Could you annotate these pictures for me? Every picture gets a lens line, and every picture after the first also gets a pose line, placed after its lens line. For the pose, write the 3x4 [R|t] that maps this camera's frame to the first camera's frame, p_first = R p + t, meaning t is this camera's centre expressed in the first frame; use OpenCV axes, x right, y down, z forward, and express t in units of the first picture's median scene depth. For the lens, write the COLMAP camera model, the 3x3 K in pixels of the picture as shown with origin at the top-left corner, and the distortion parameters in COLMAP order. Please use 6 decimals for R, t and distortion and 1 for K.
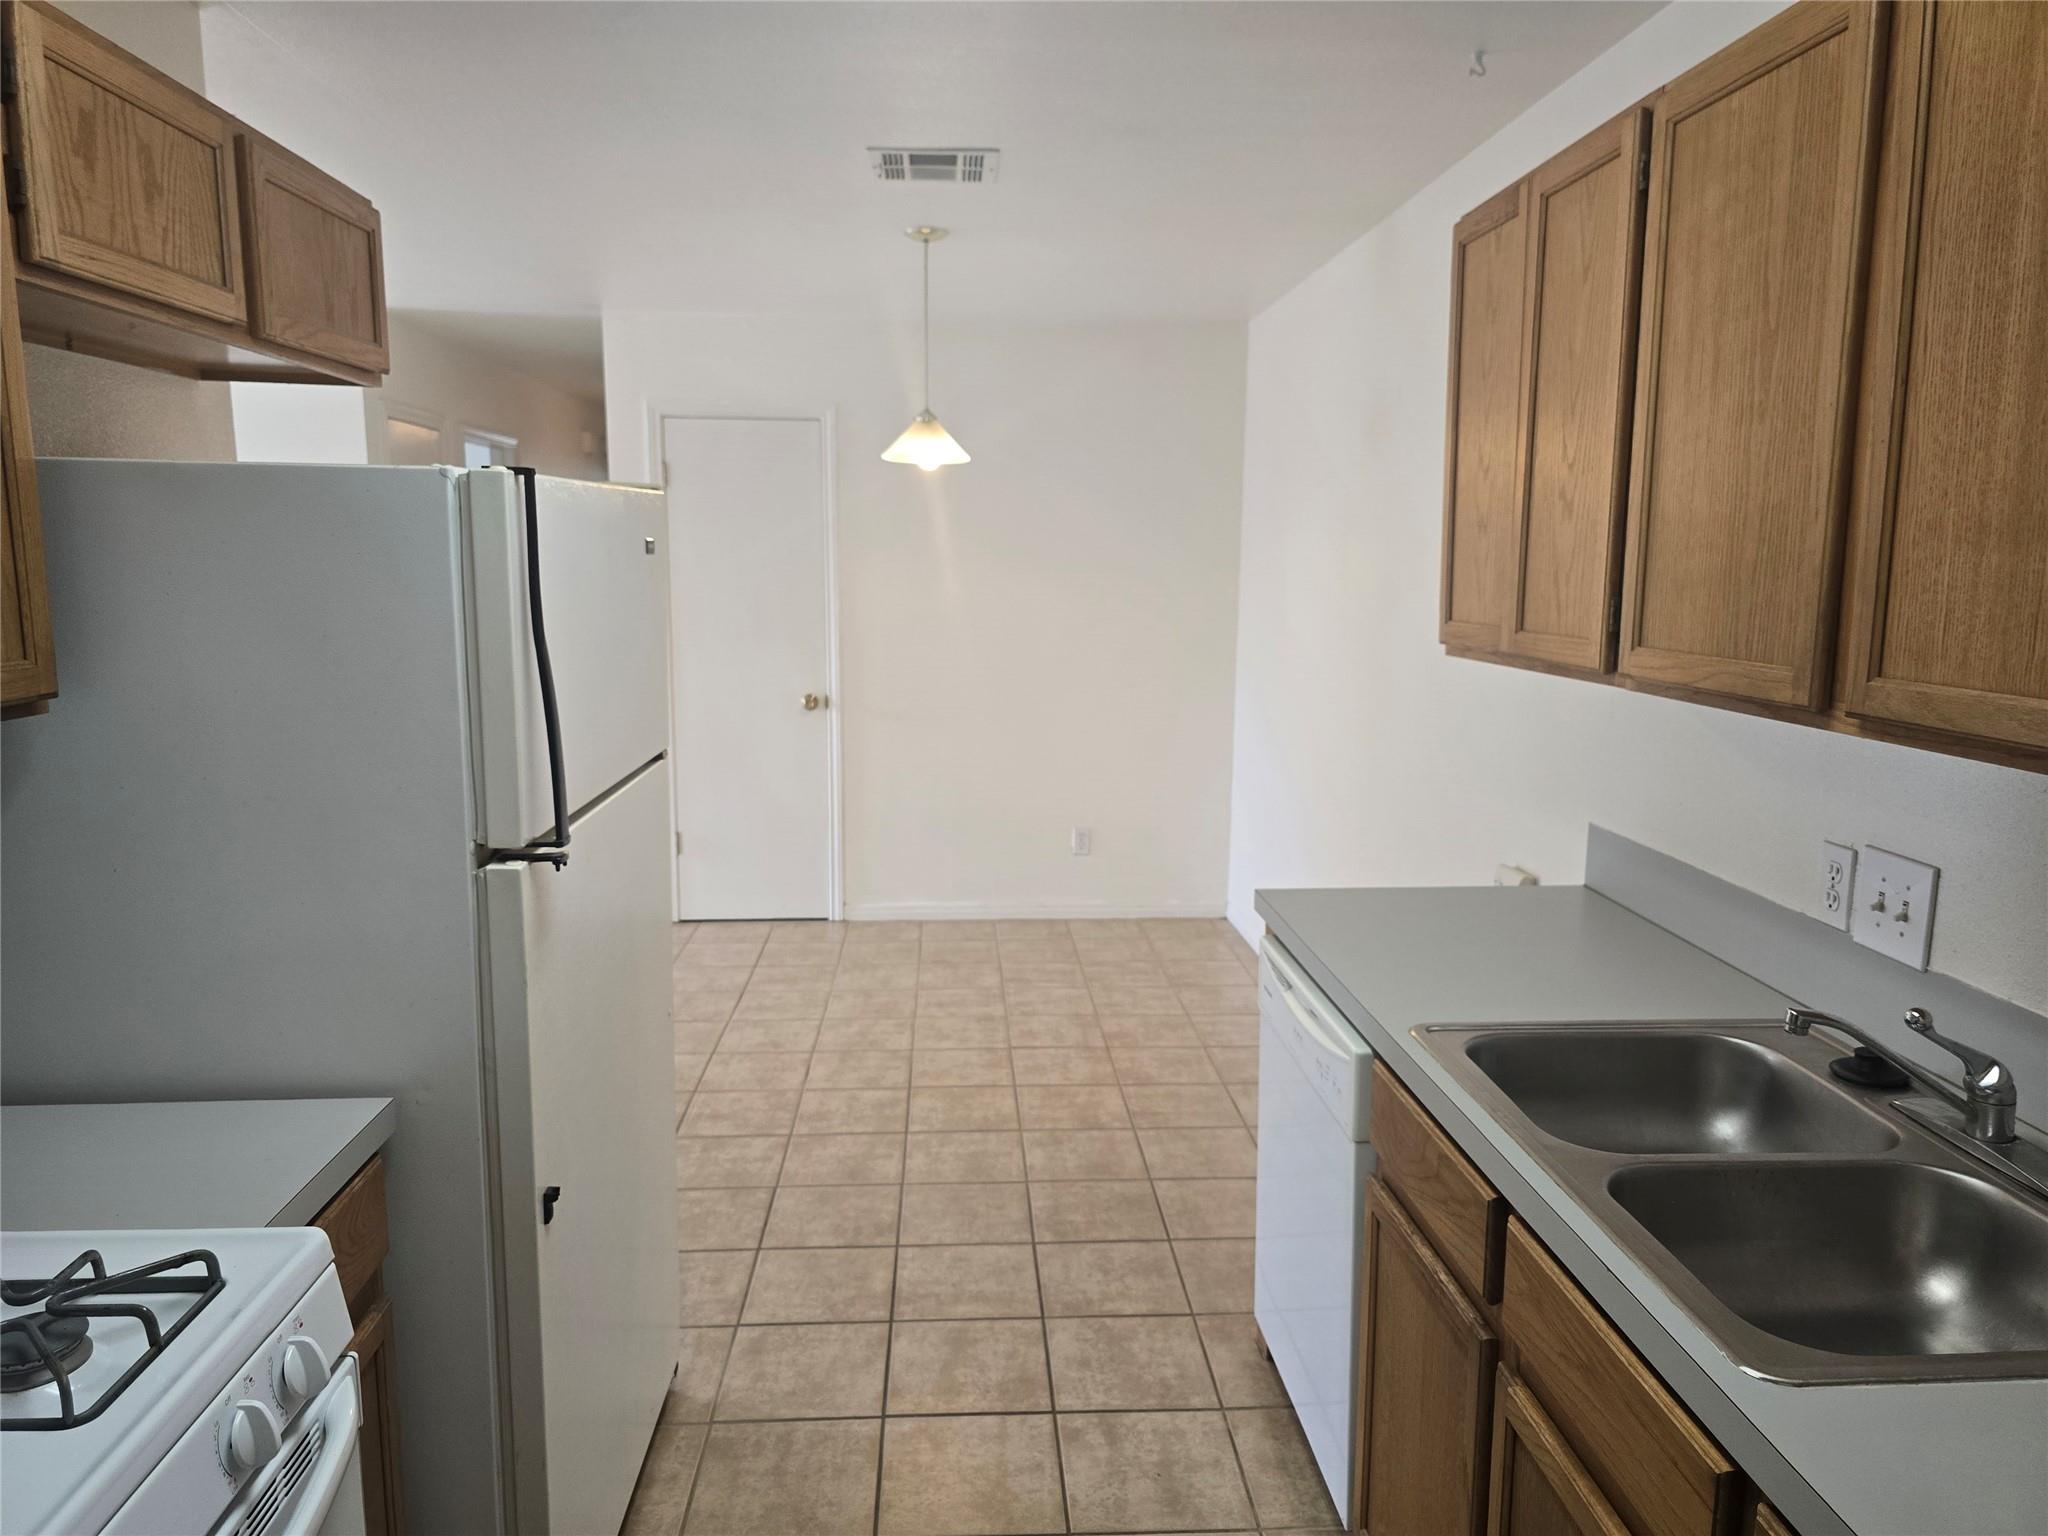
lens RADIAL K [[1387.2, 0, 1024.0], [0, 1387.2, 768.0], [0, 0, 1]] dist [0.071366, -0.076271]
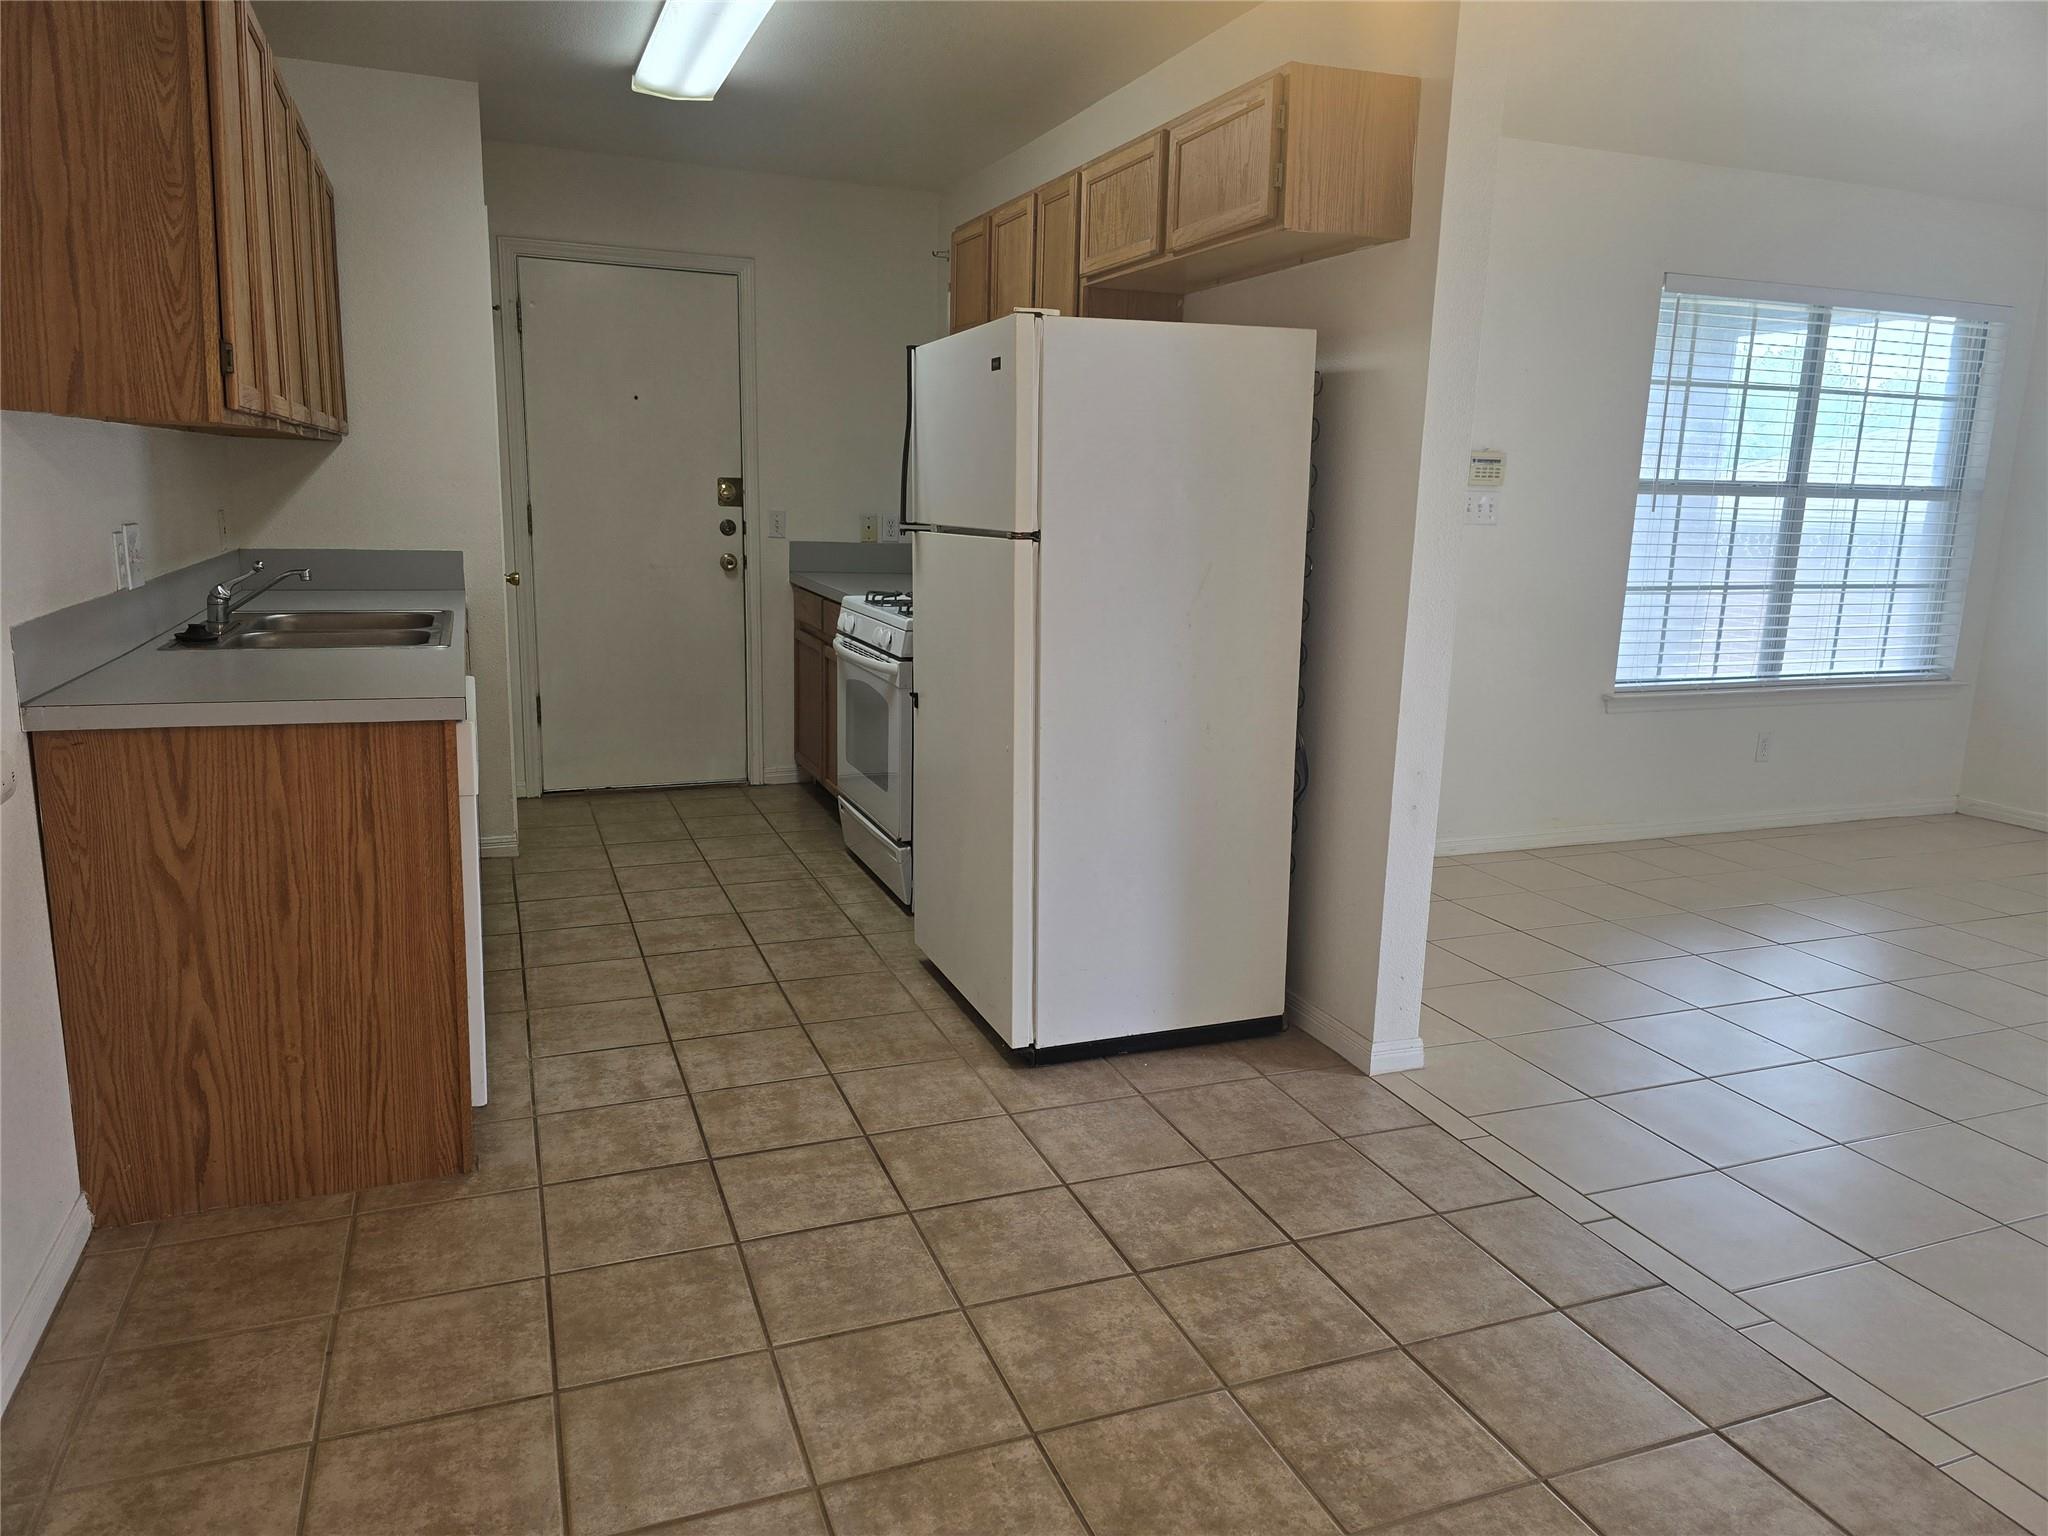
lens RADIAL K [[1377.3, 0, 1022.6], [0, 1377.3, 743.4], [0, 0, 1]] dist [0.062713, -0.069622]
pose [[-0.950403, 0.028591, -0.309704, 0.077847], [-0.077970, 0.942066, 0.326240, -0.159928], [0.301089, 0.334207, -0.893113, 1.470180]]
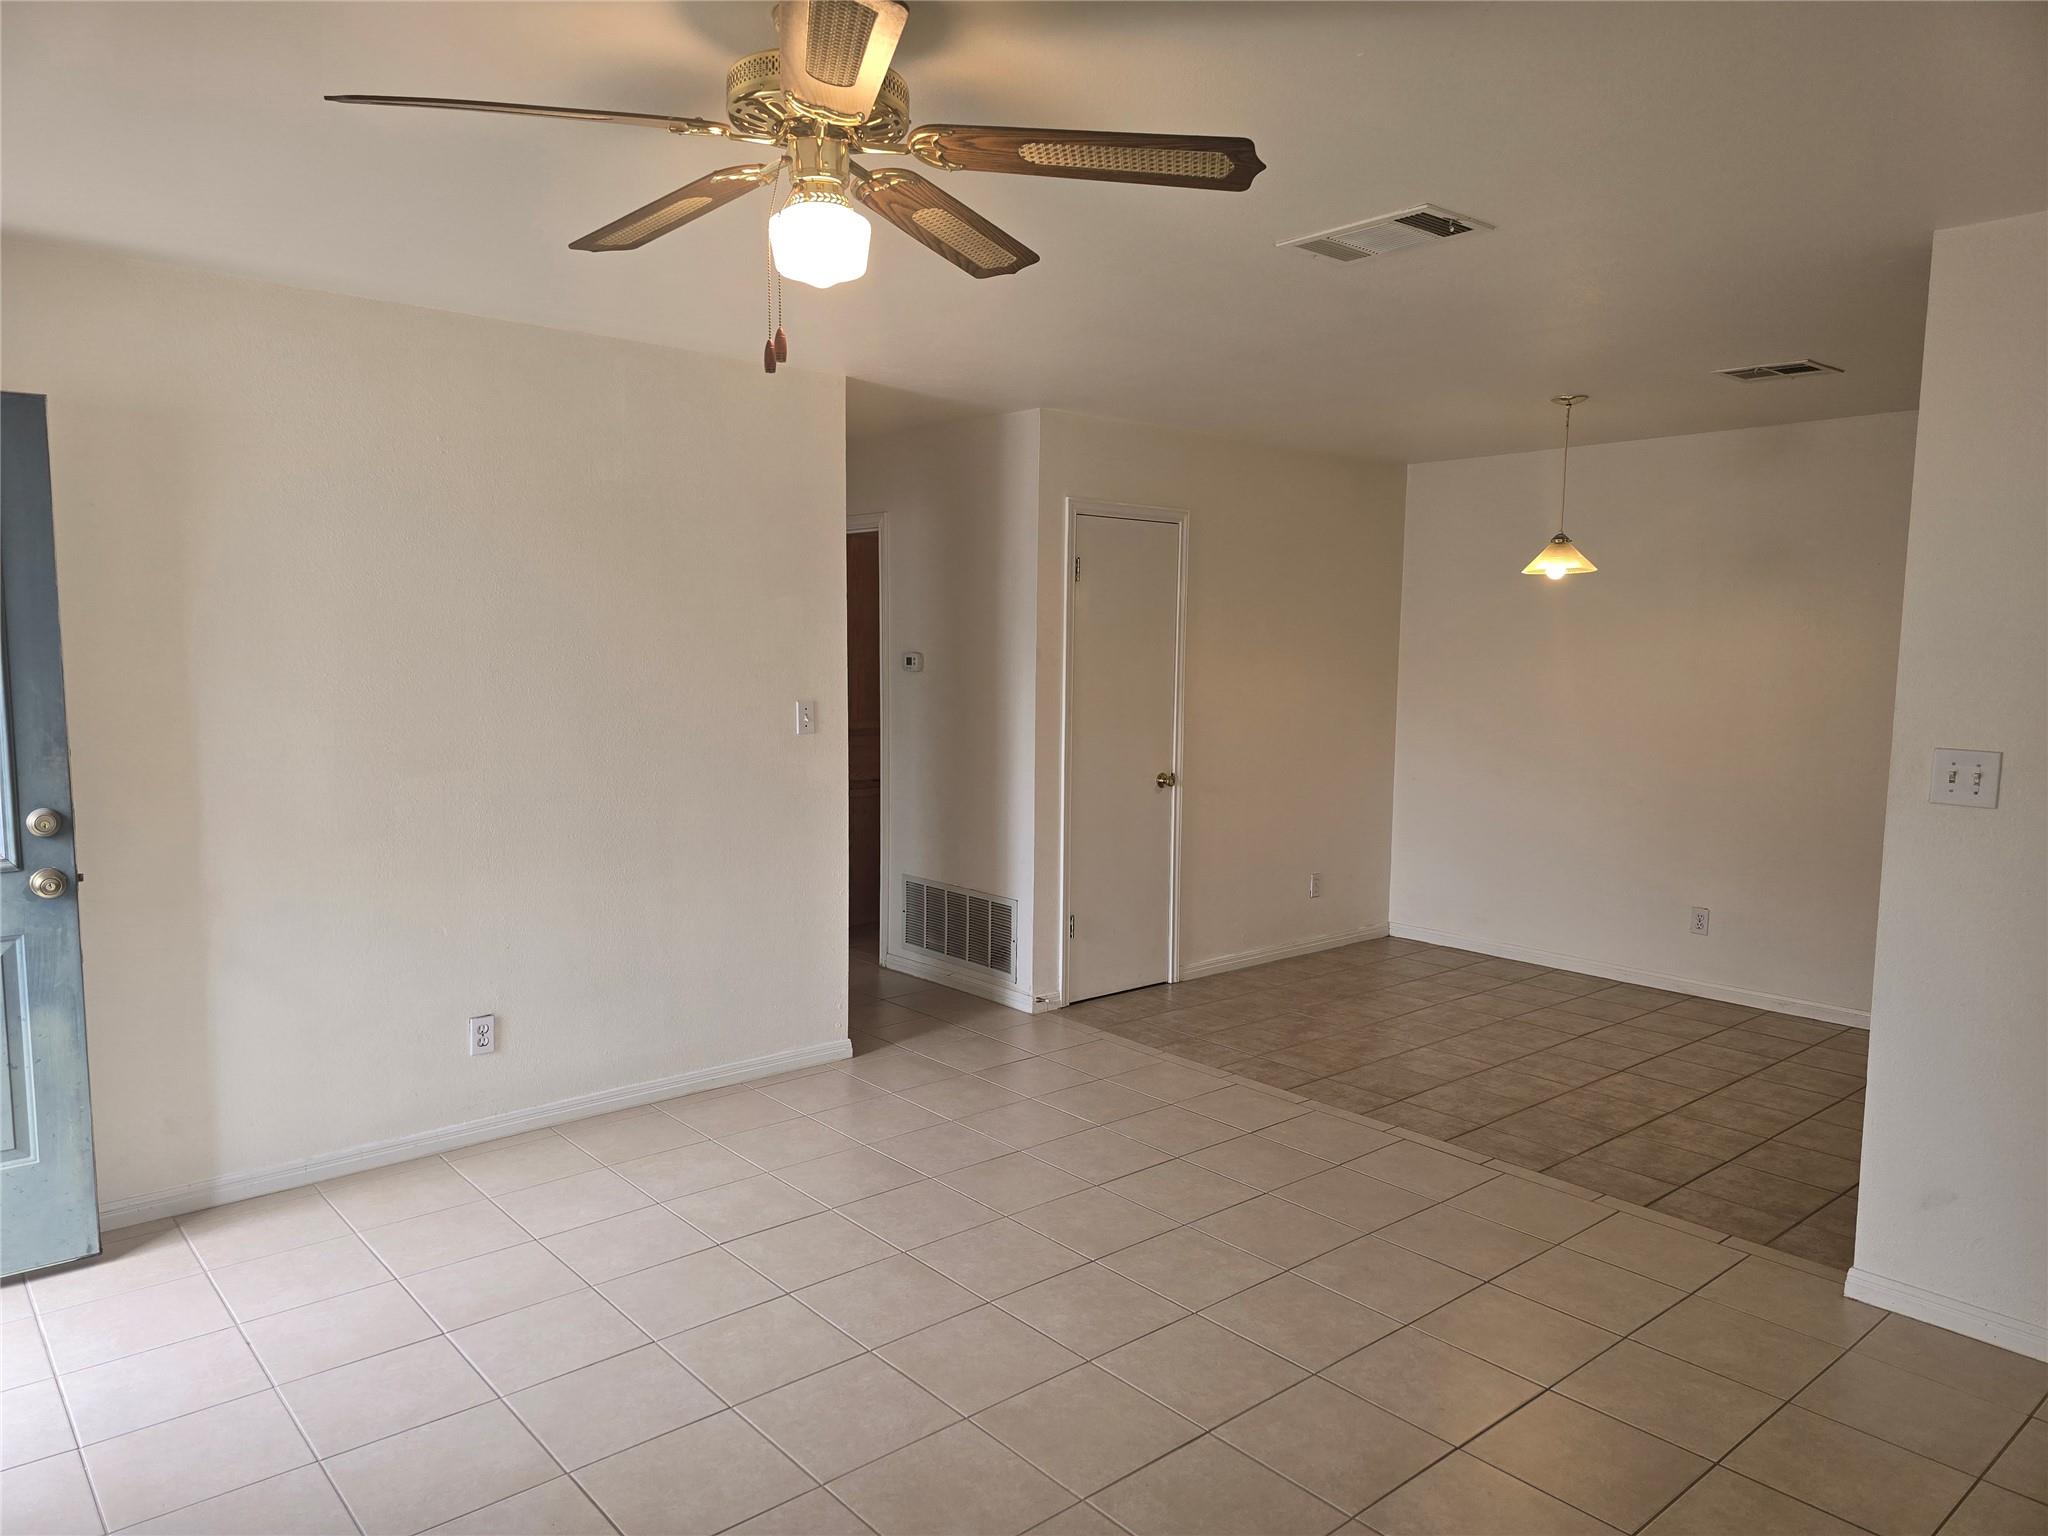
lens RADIAL K [[1359.3, 0, 1009.5], [0, 1359.3, 767.0], [0, 0, 1]] dist [0.057319, -0.072549]
pose [[0.797517, -0.051318, 0.601110, -1.438532], [0.085630, 0.995917, -0.028585, -0.061718], [-0.597189, 0.074270, 0.798655, 0.375558]]
